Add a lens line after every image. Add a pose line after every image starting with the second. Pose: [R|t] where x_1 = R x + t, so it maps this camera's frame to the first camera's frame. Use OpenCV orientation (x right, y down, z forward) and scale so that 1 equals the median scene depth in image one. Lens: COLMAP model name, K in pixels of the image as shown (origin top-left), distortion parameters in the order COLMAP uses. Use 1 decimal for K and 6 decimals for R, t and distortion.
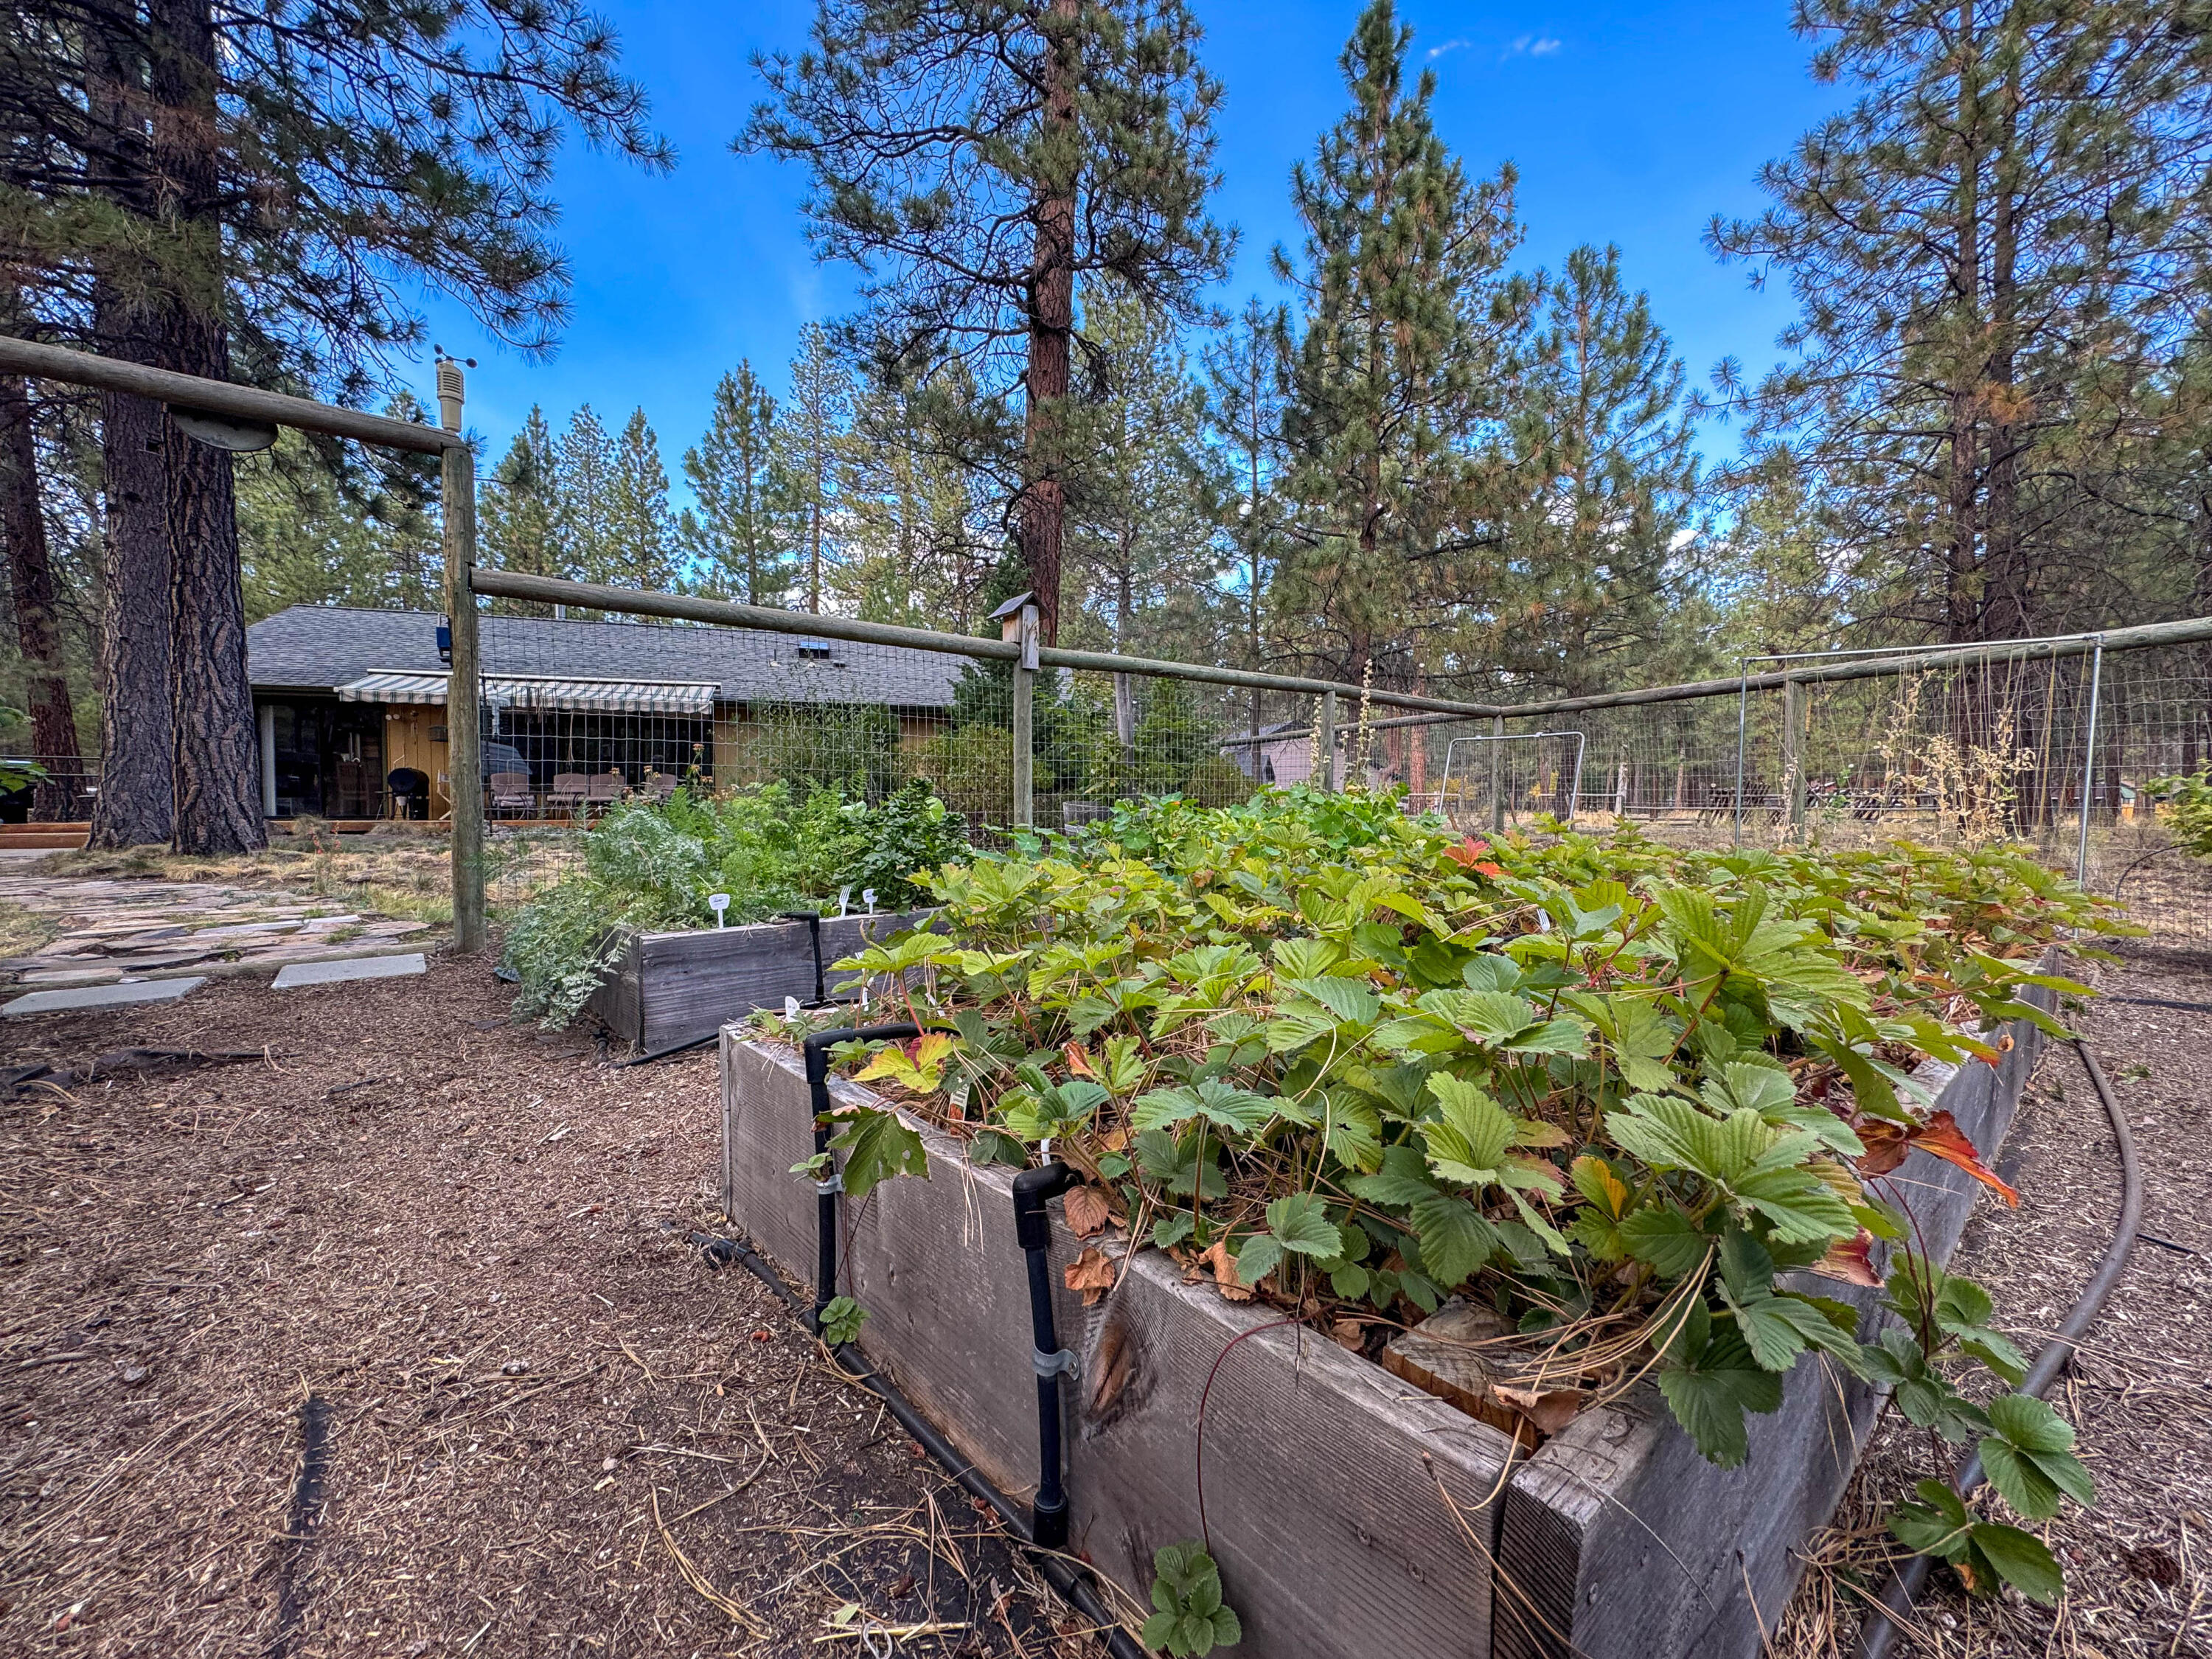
lens RADIAL K [[889.3, 0, 1108.1], [0, 889.3, 828.6], [0, 0, 1]] dist [-0.002893, 0.000202]
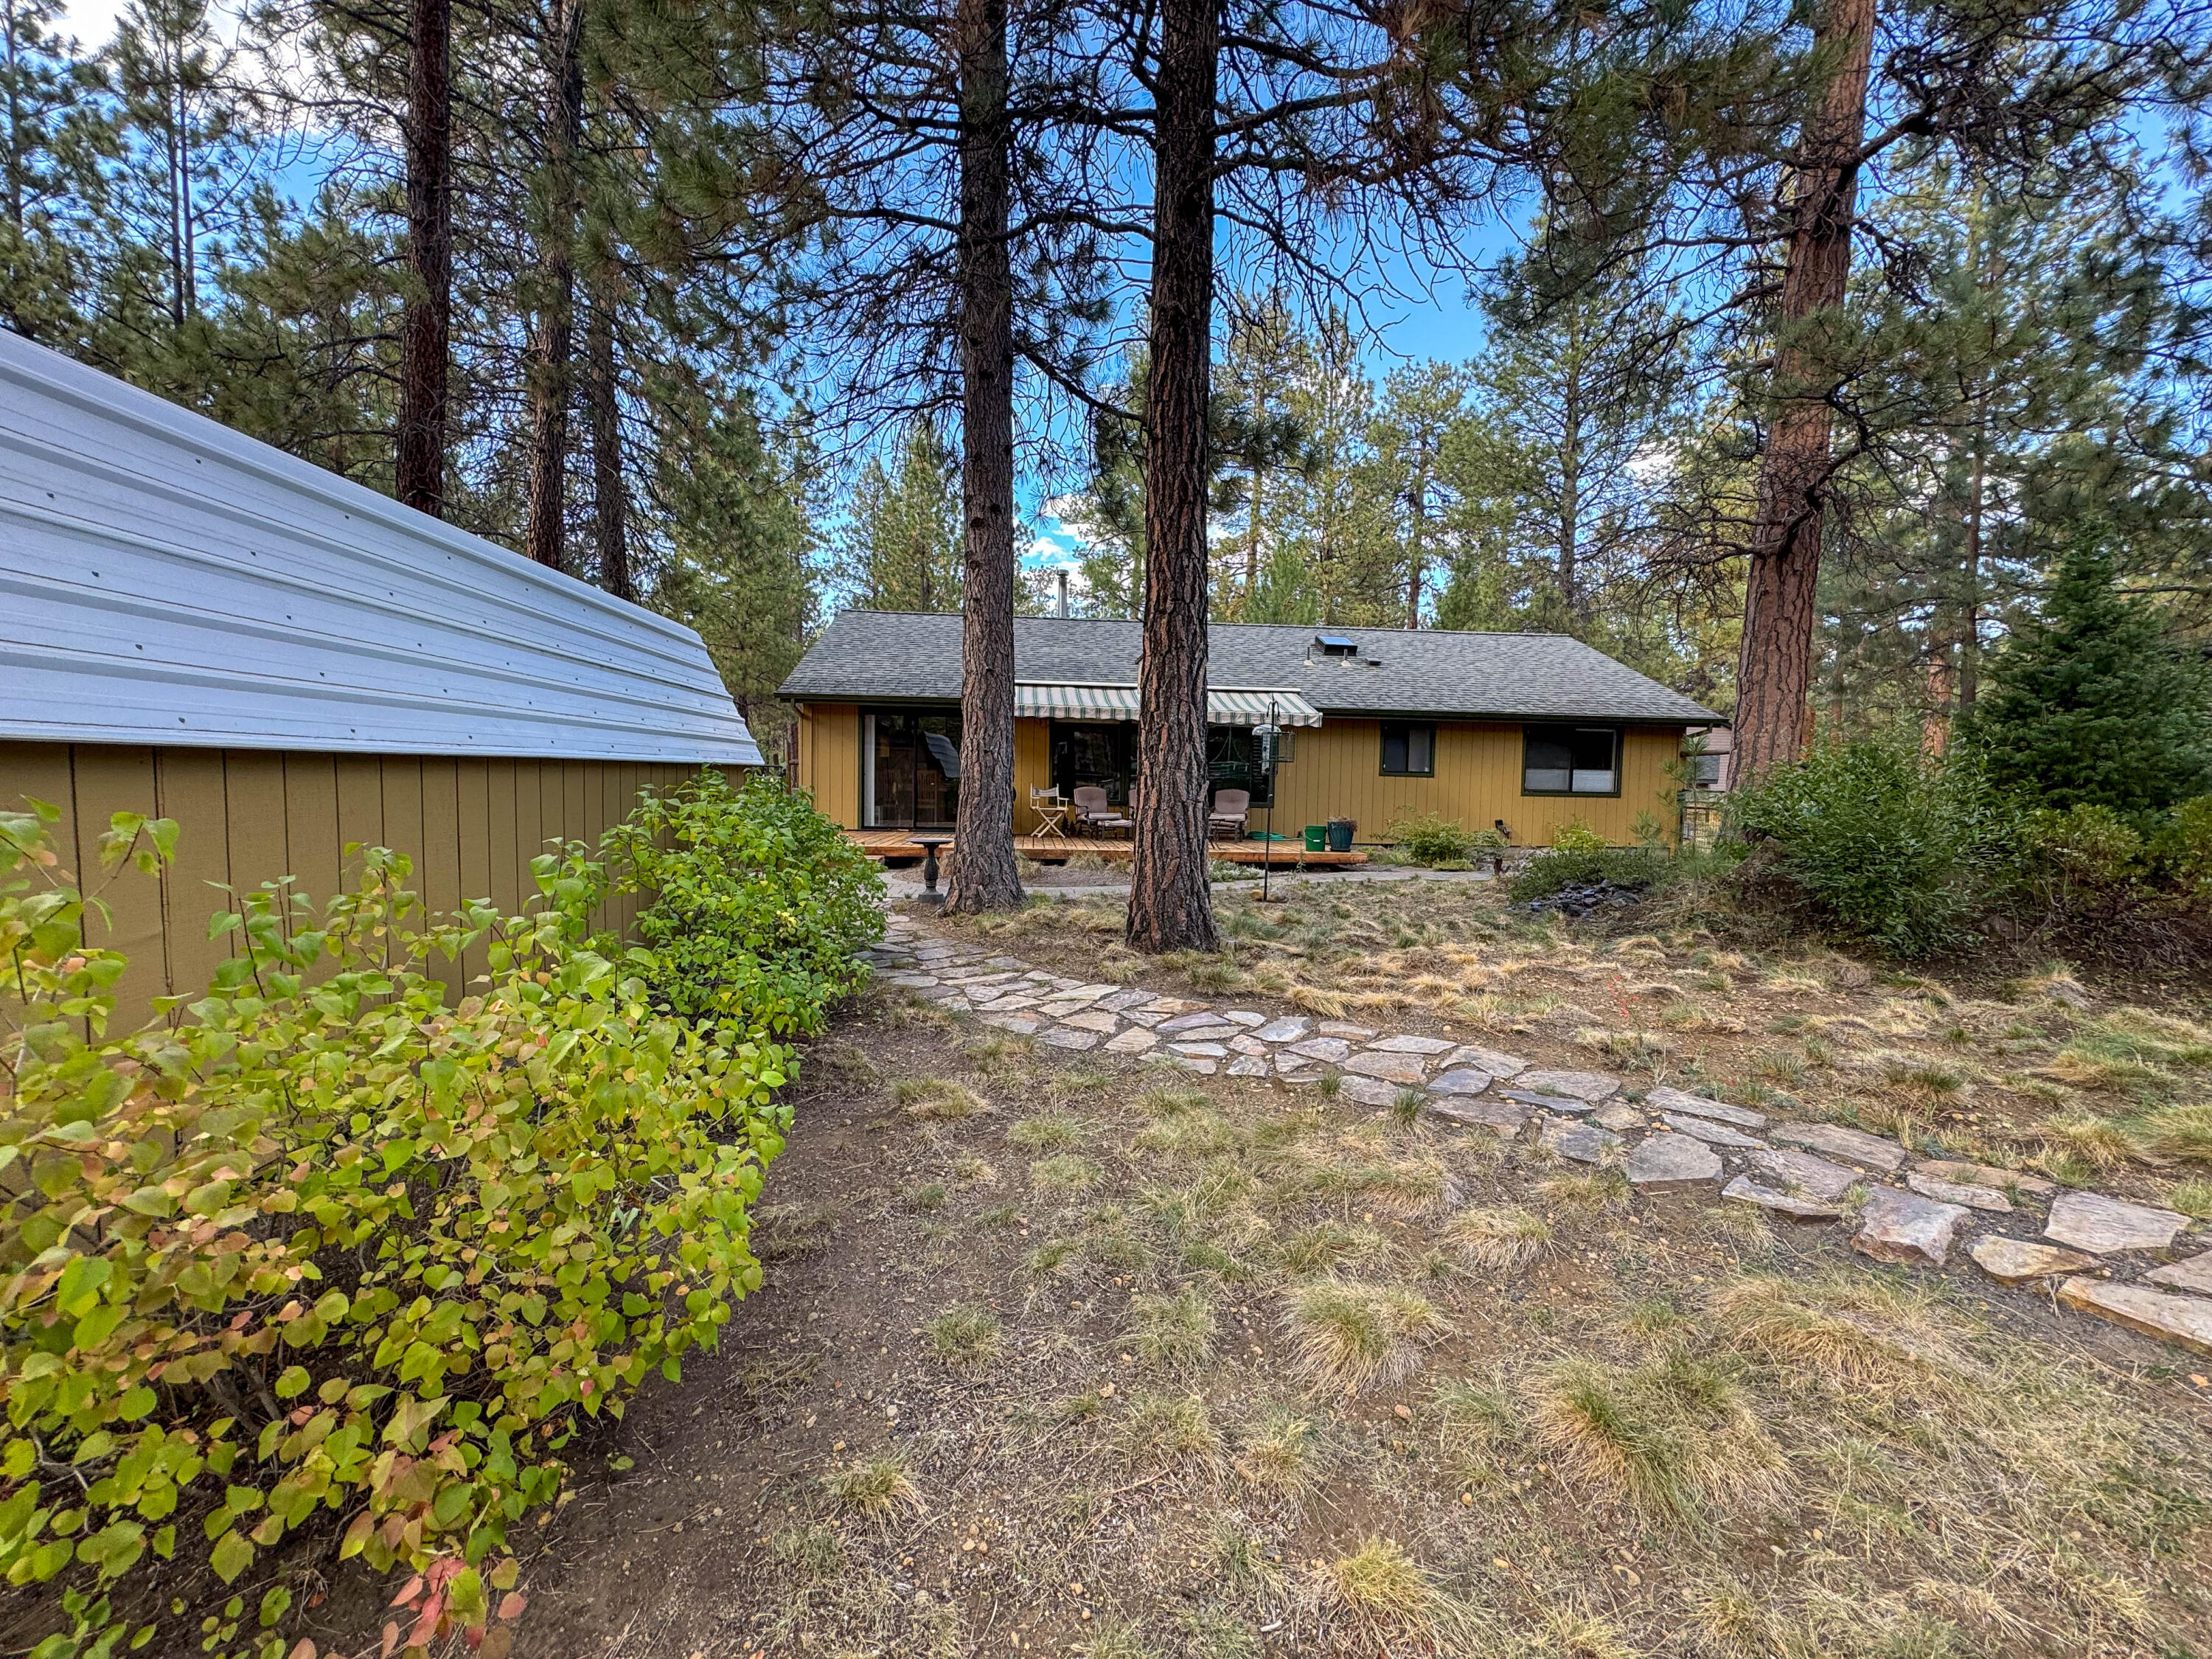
lens RADIAL K [[889.3, 0, 1101.7], [0, 889.3, 830.3], [0, 0, 1]] dist [-0.002893, 0.000202]
pose [[0.967469, 0.038598, -0.250028, -0.461317], [-0.031340, 0.998966, 0.032945, -0.051911], [0.251041, -0.024037, 0.967678, 0.095923]]
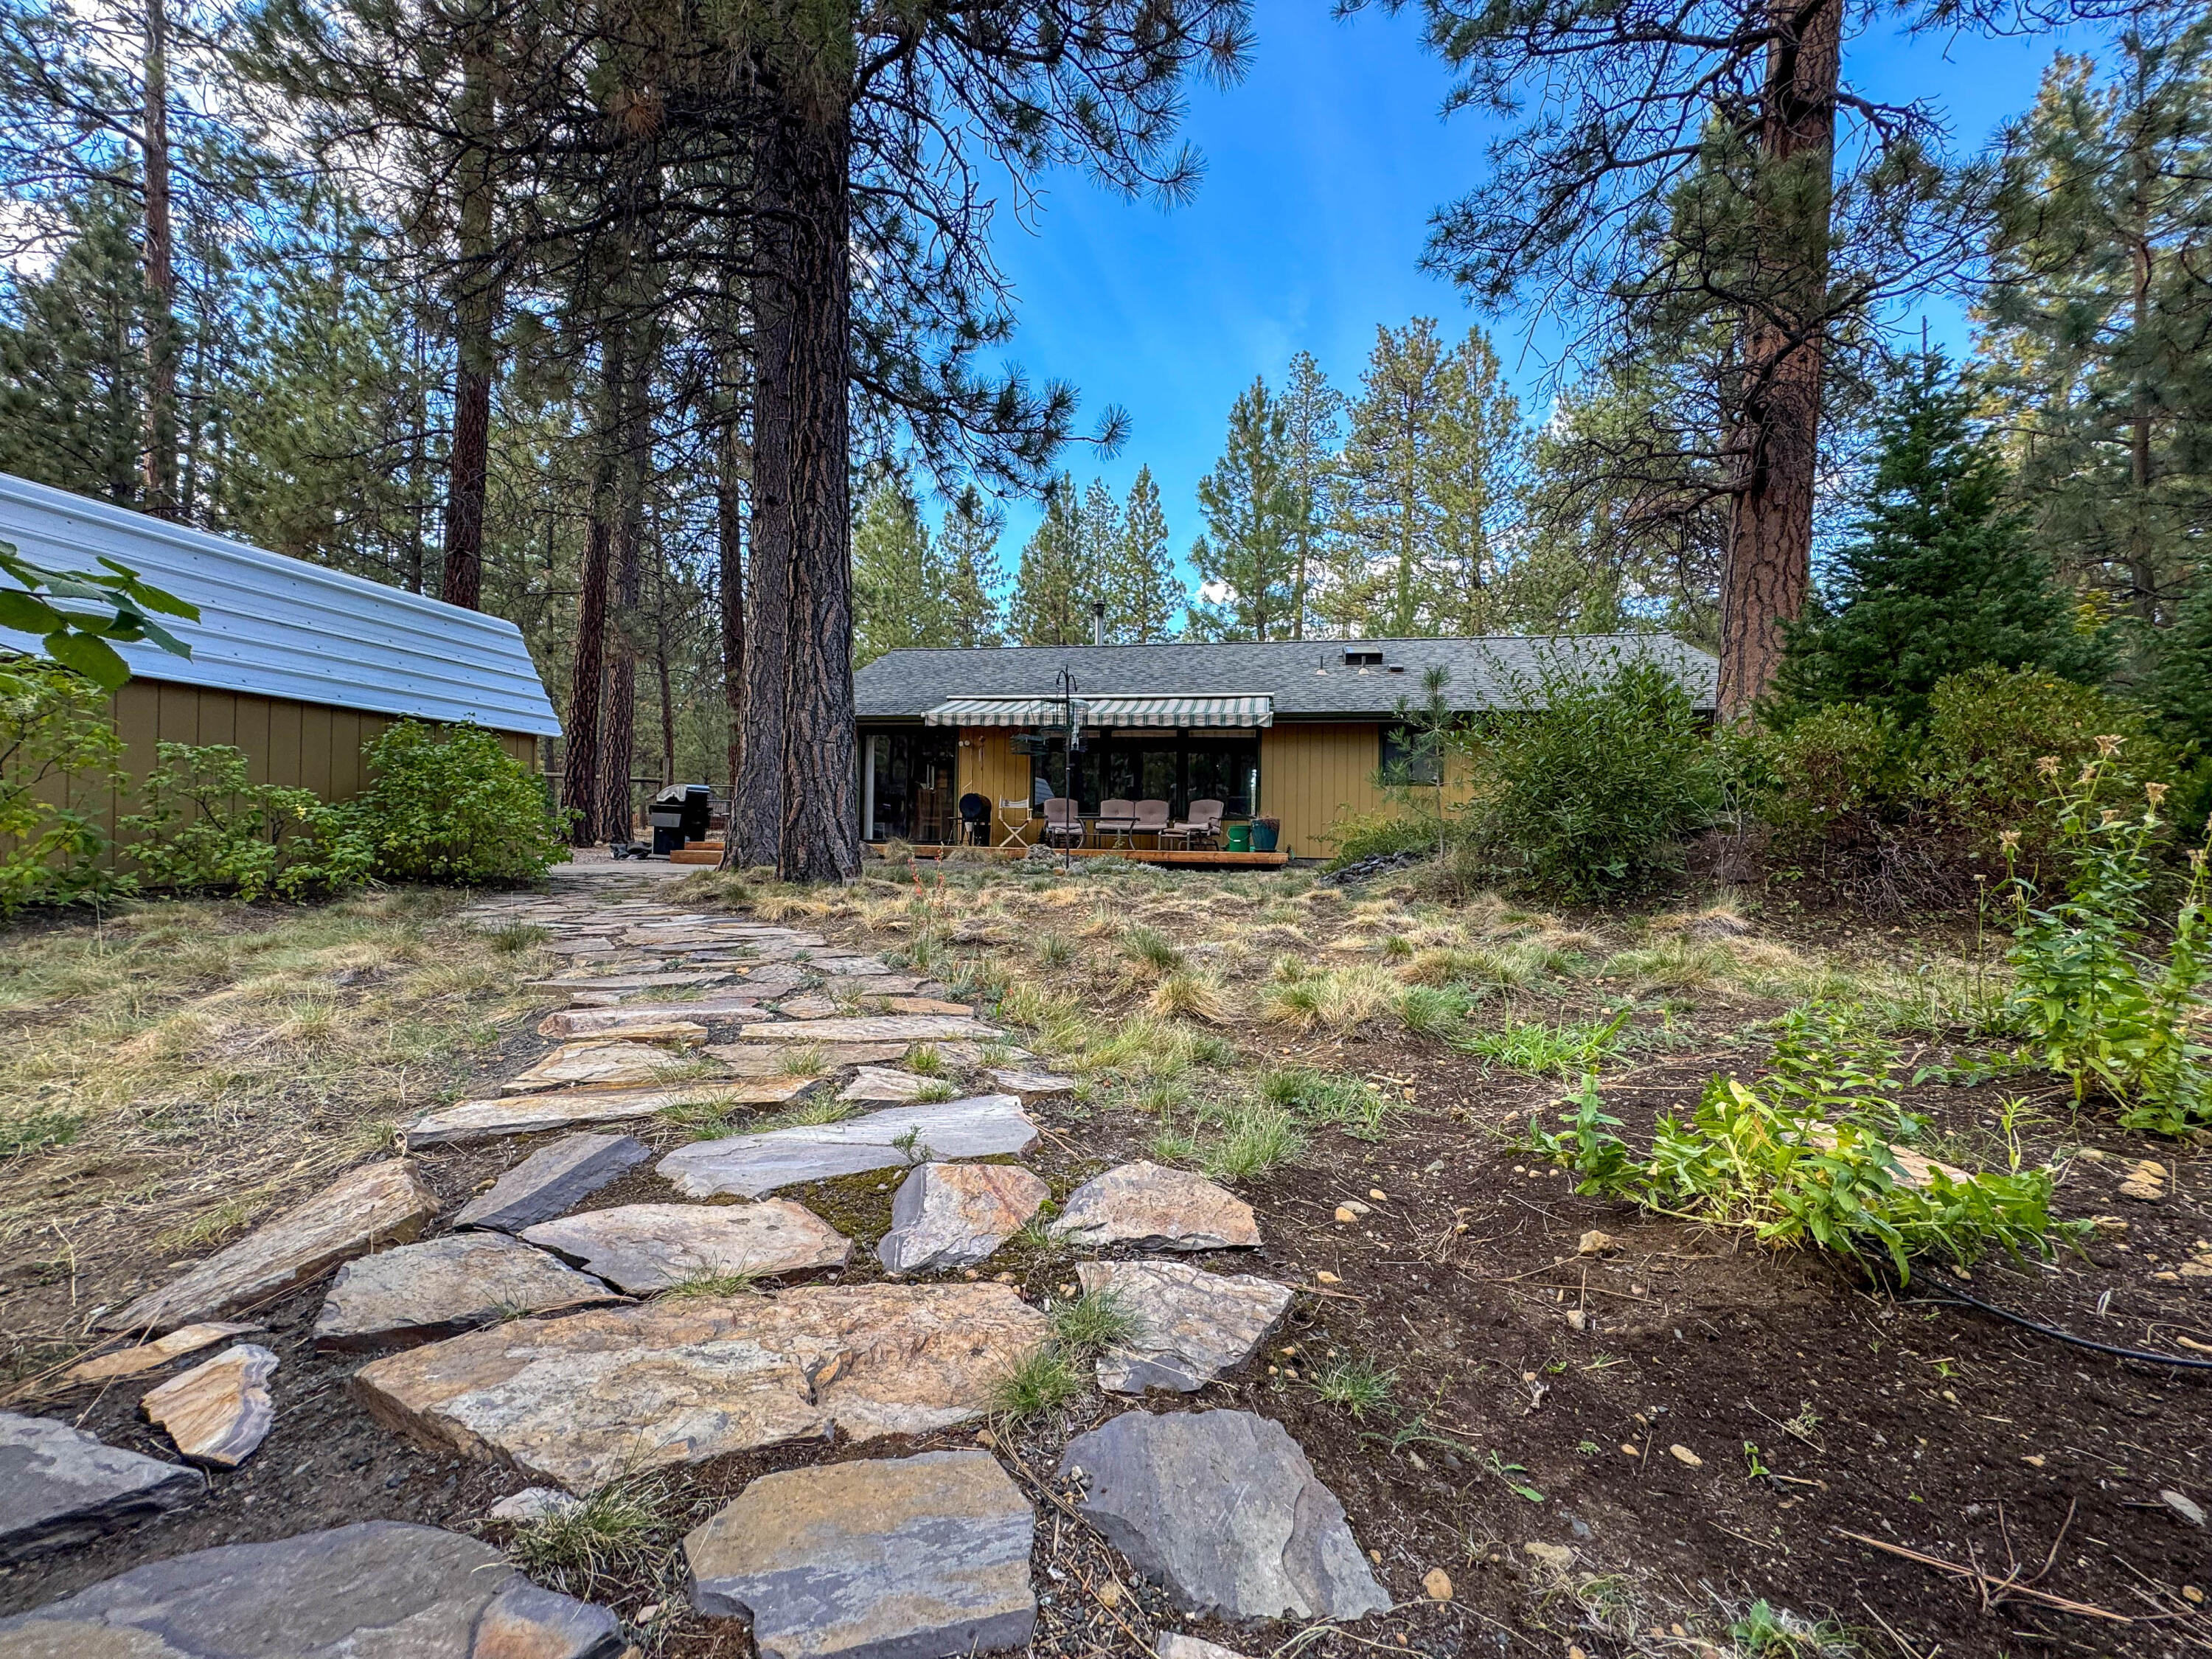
lens RADIAL K [[889.3, 0, 1097.5], [0, 889.3, 827.9], [0, 0, 1]] dist [-0.002893, 0.000202]
pose [[0.874288, 0.011382, -0.485273, -0.196421], [-0.032135, 0.998889, -0.034468, -0.000303], [0.484342, 0.045729, 0.873683, 0.211421]]
